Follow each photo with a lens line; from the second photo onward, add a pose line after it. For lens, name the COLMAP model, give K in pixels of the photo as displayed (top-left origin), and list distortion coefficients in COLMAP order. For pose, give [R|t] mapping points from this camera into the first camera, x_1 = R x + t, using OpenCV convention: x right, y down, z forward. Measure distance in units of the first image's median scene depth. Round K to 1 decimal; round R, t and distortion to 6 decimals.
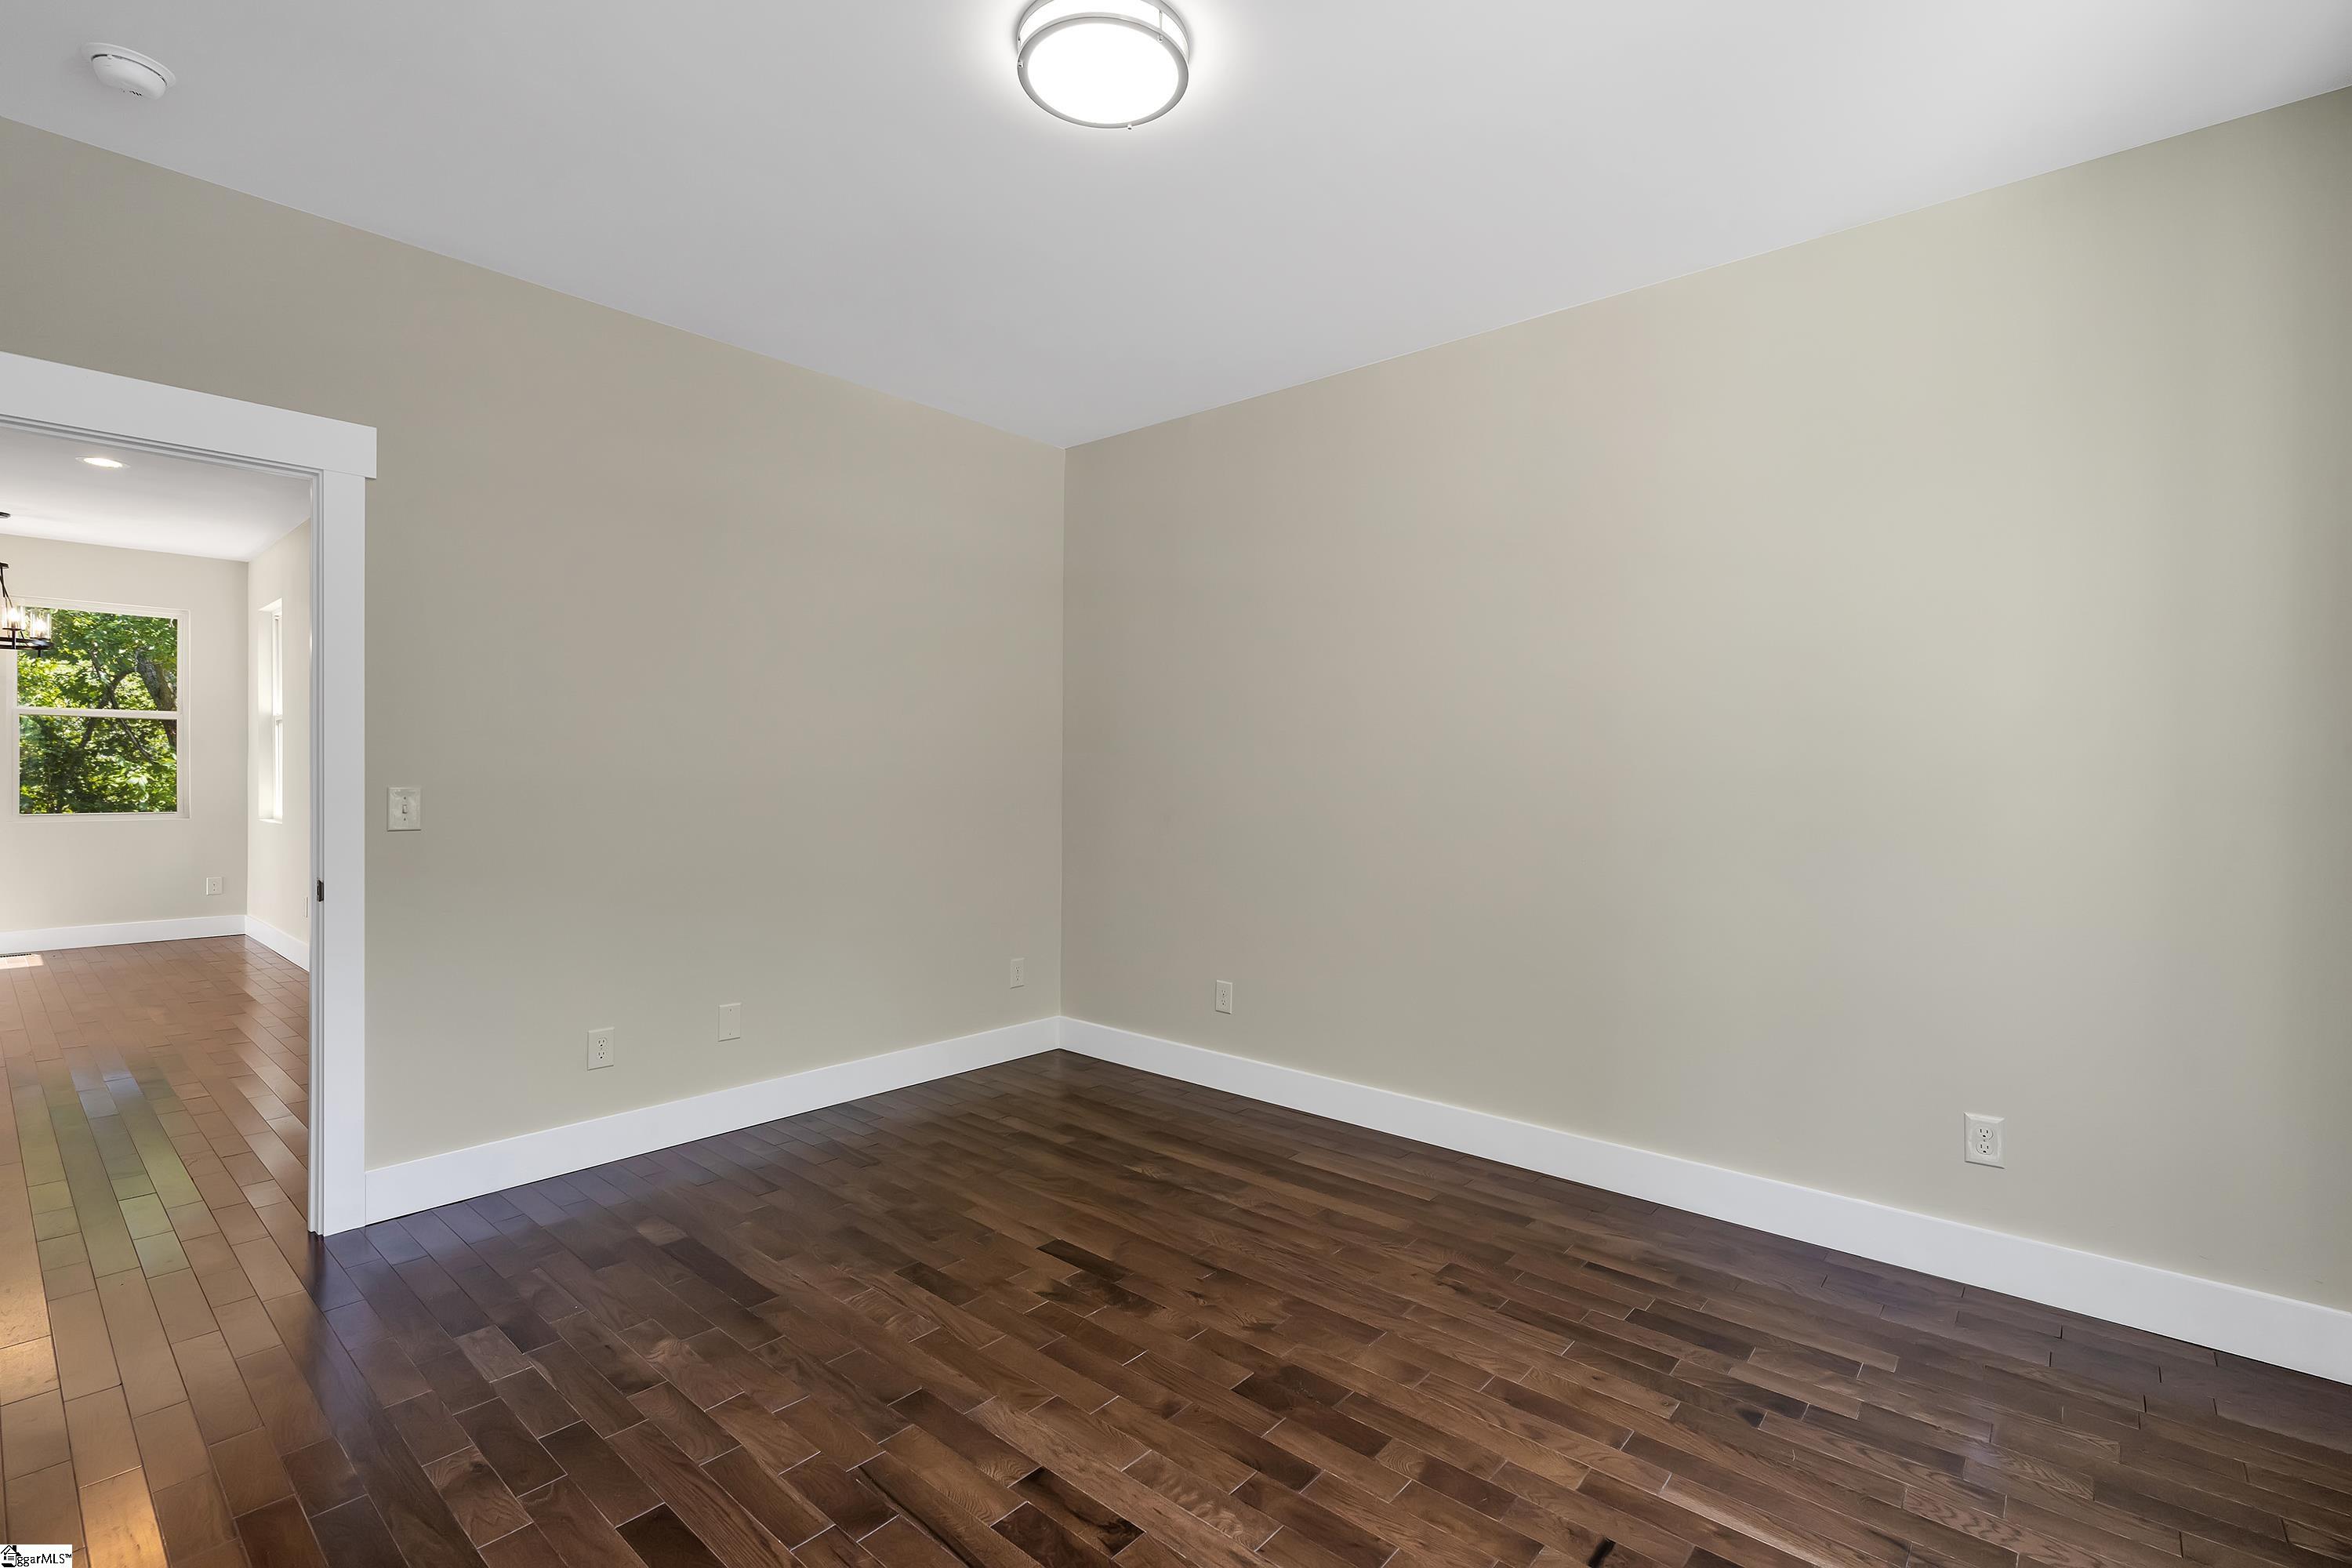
lens RADIAL K [[1052.4, 0, 1176.0], [0, 1052.4, 784.0], [0, 0, 1]] dist [-0.006589, -0.000030]
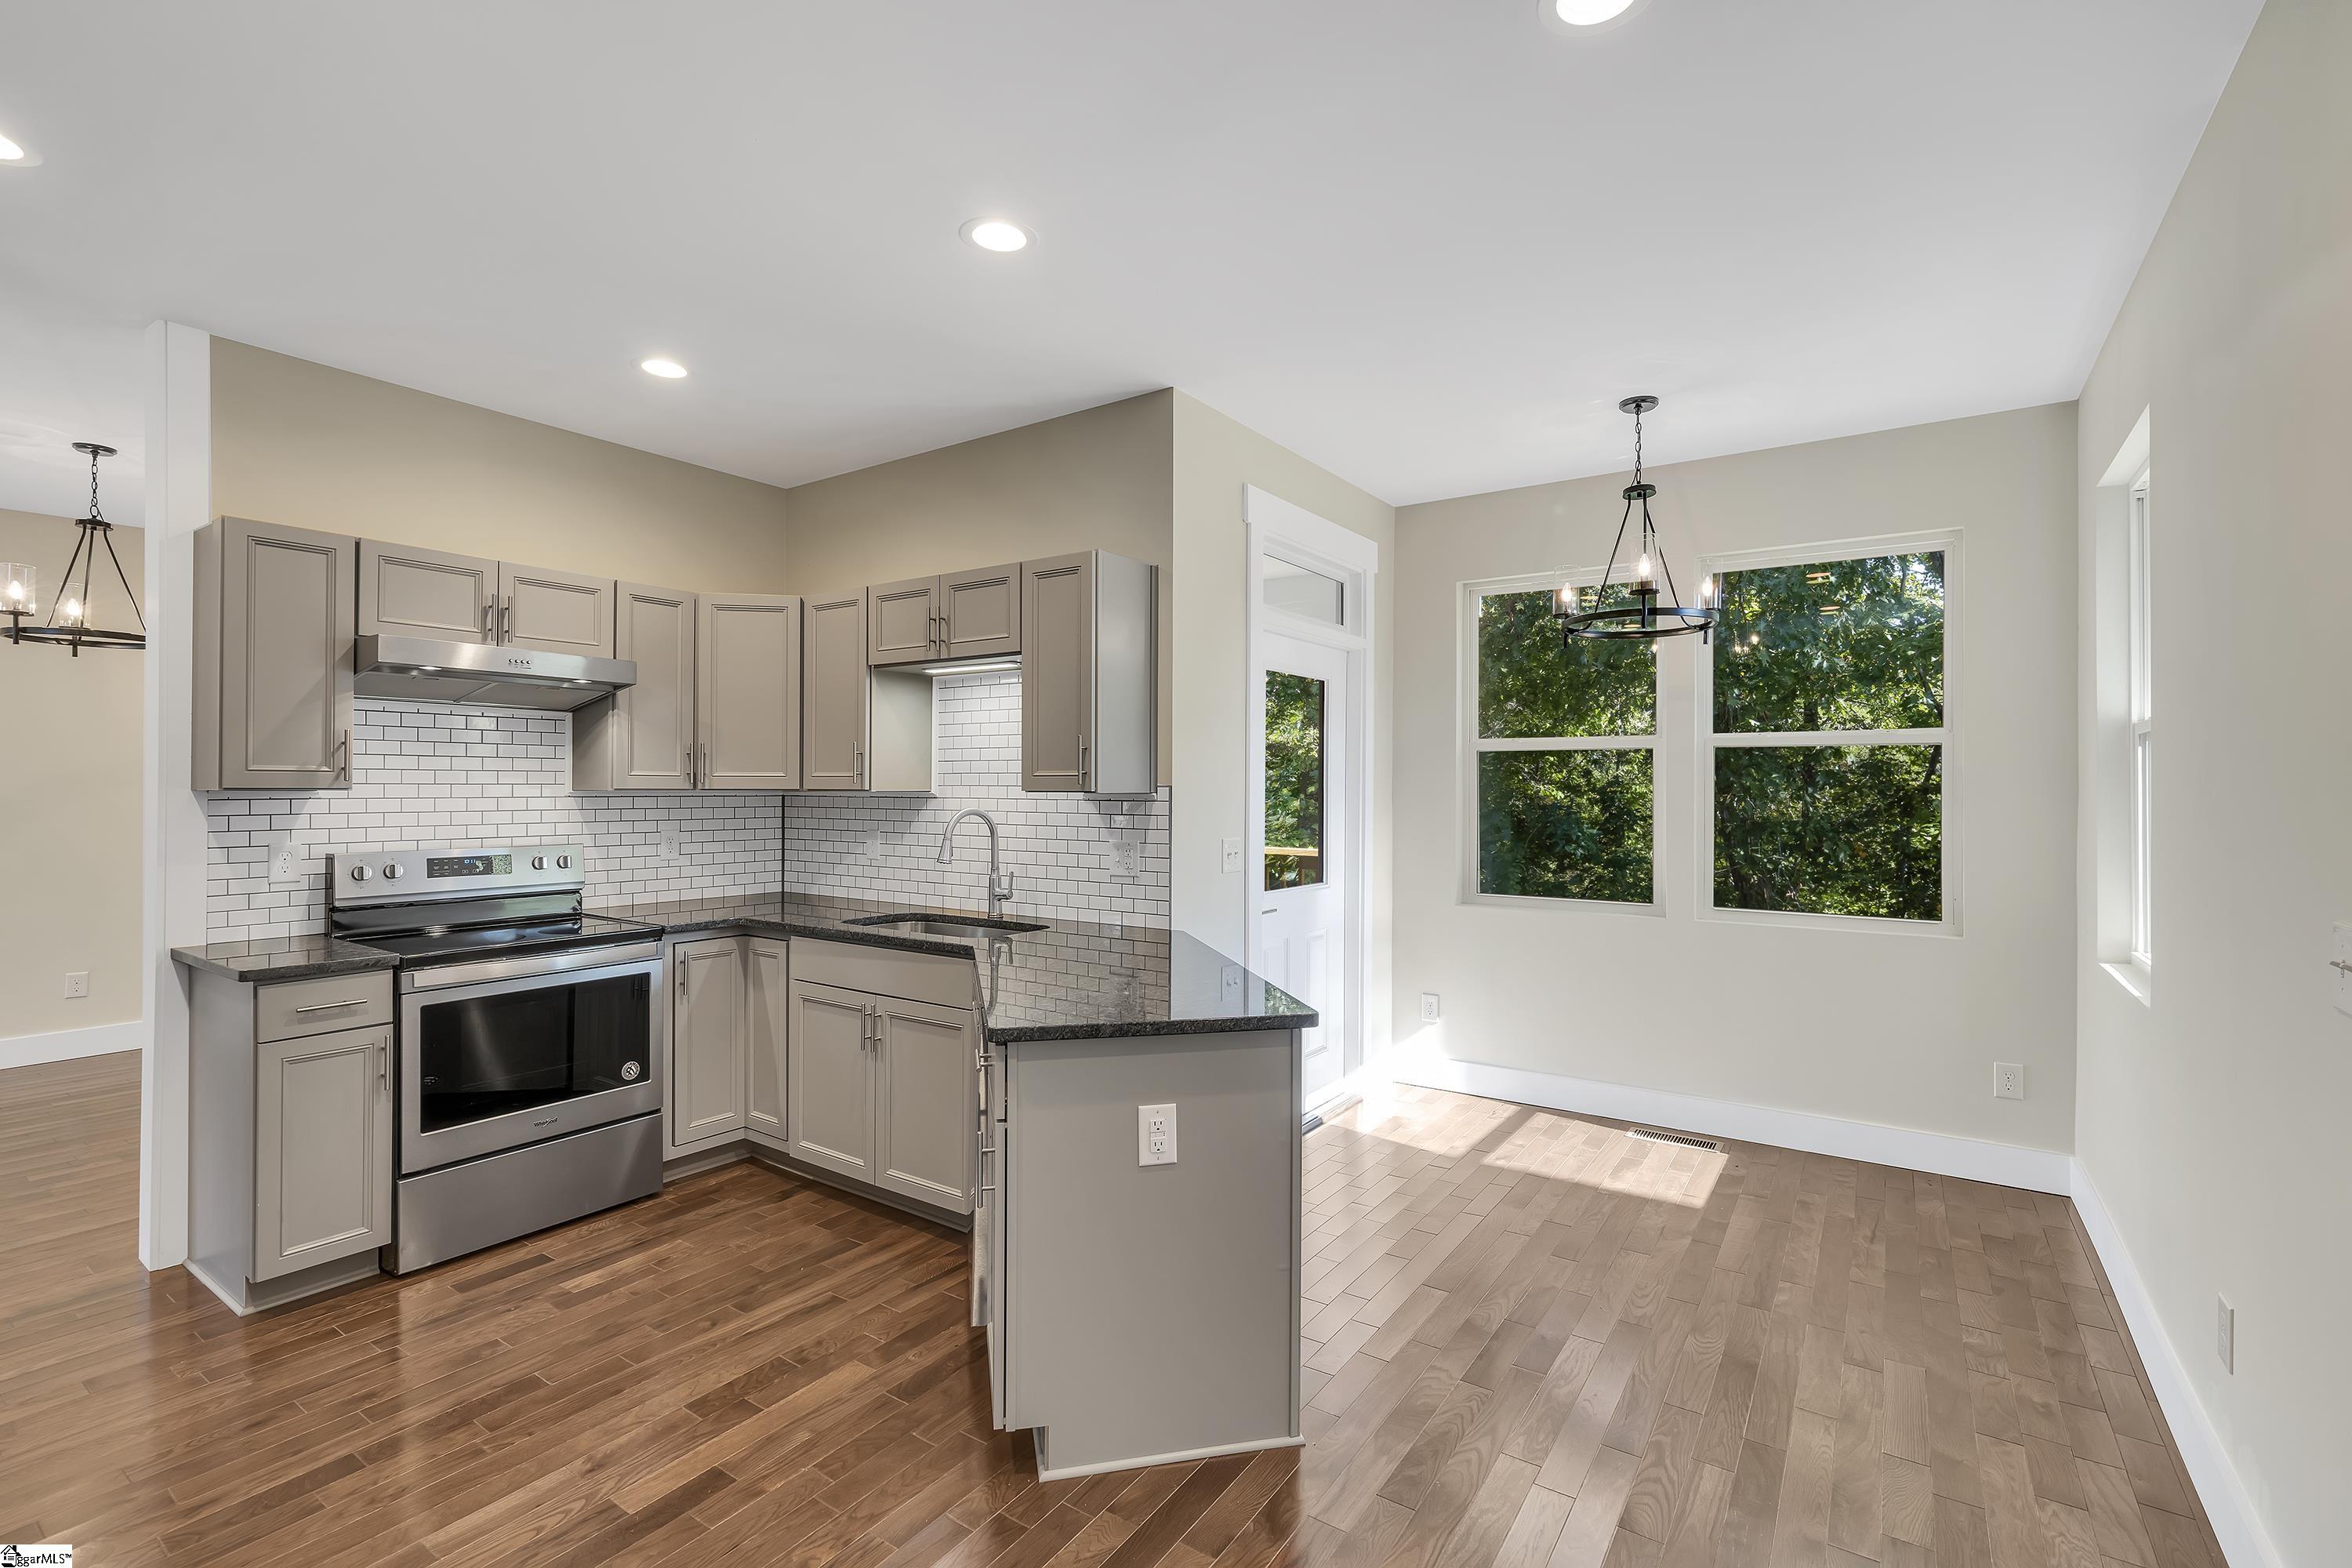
lens RADIAL K [[1052.4, 0, 1176.0], [0, 1052.4, 784.0], [0, 0, 1]] dist [-0.006589, -0.000030]
pose [[0.118558, -0.013954, -0.992849, -0.473342], [-0.010123, 0.999832, -0.015261, -0.028514], [0.992896, 0.011860, 0.118397, 0.549772]]
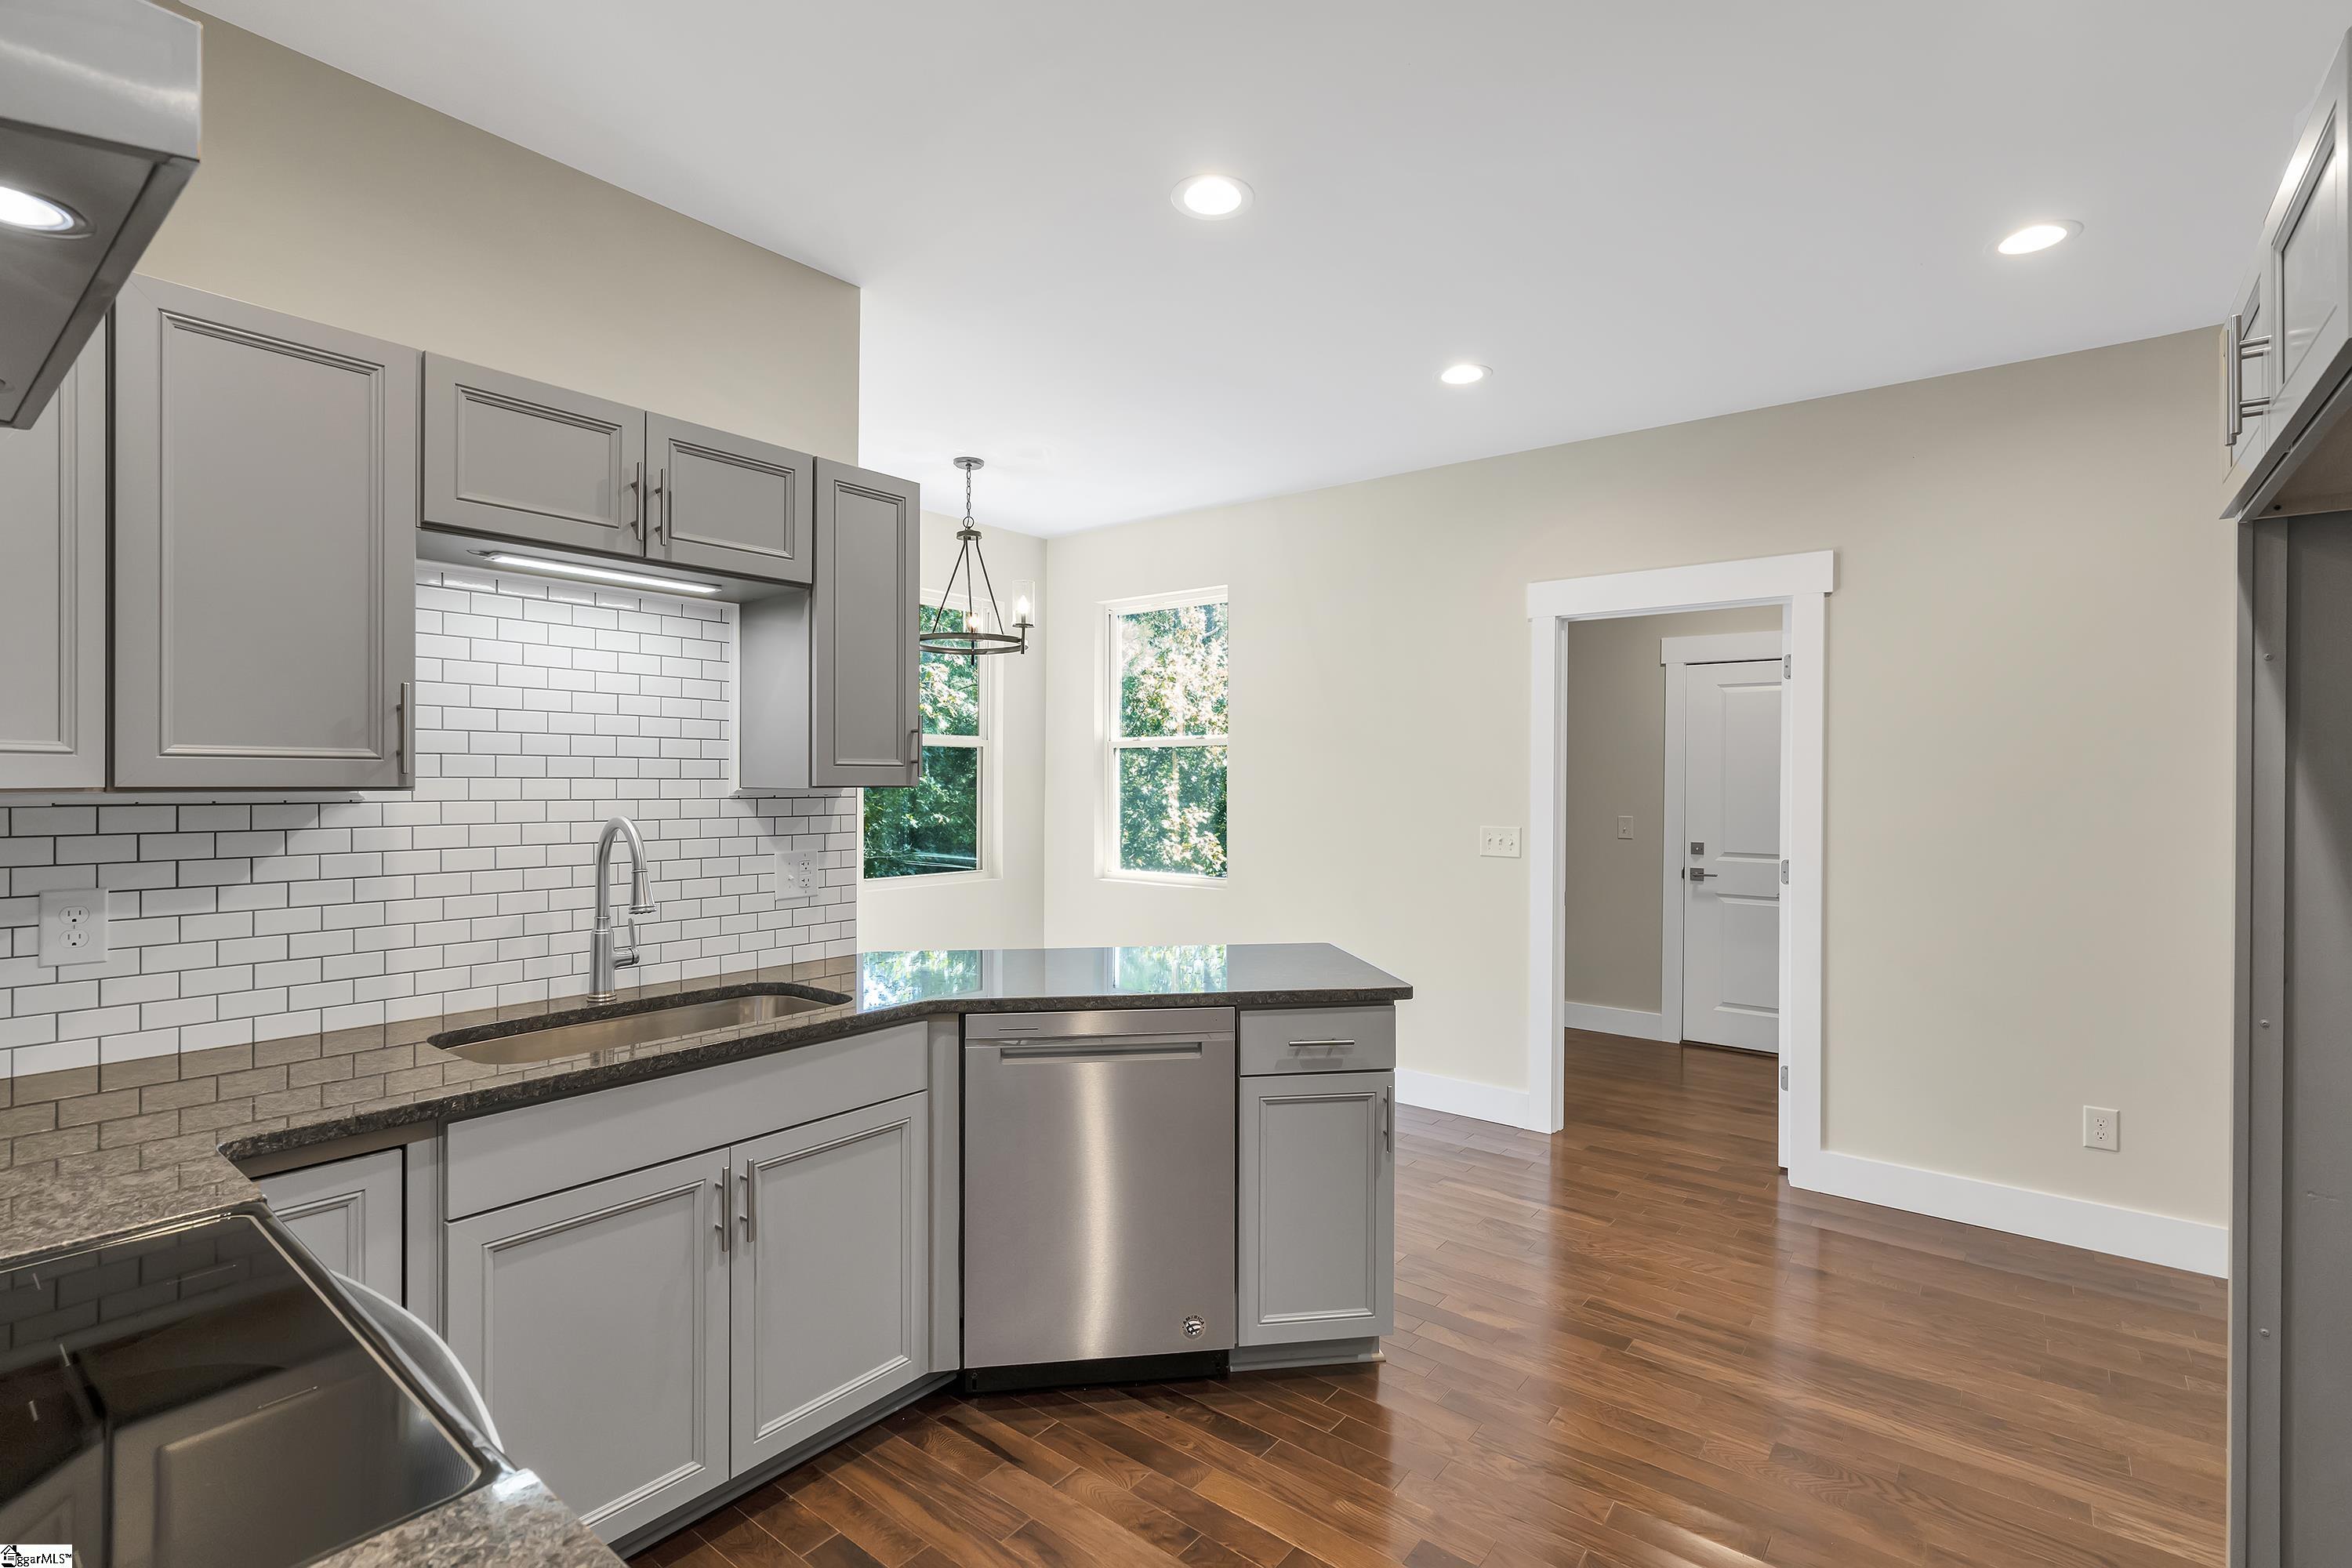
lens RADIAL K [[1052.4, 0, 1176.0], [0, 1052.4, 784.0], [0, 0, 1]] dist [-0.006589, -0.000030]
pose [[0.998610, -0.008468, 0.052031, -0.819483], [0.008695, 0.999954, -0.004144, -0.030038], [-0.051994, 0.004591, 0.998637, 0.234296]]
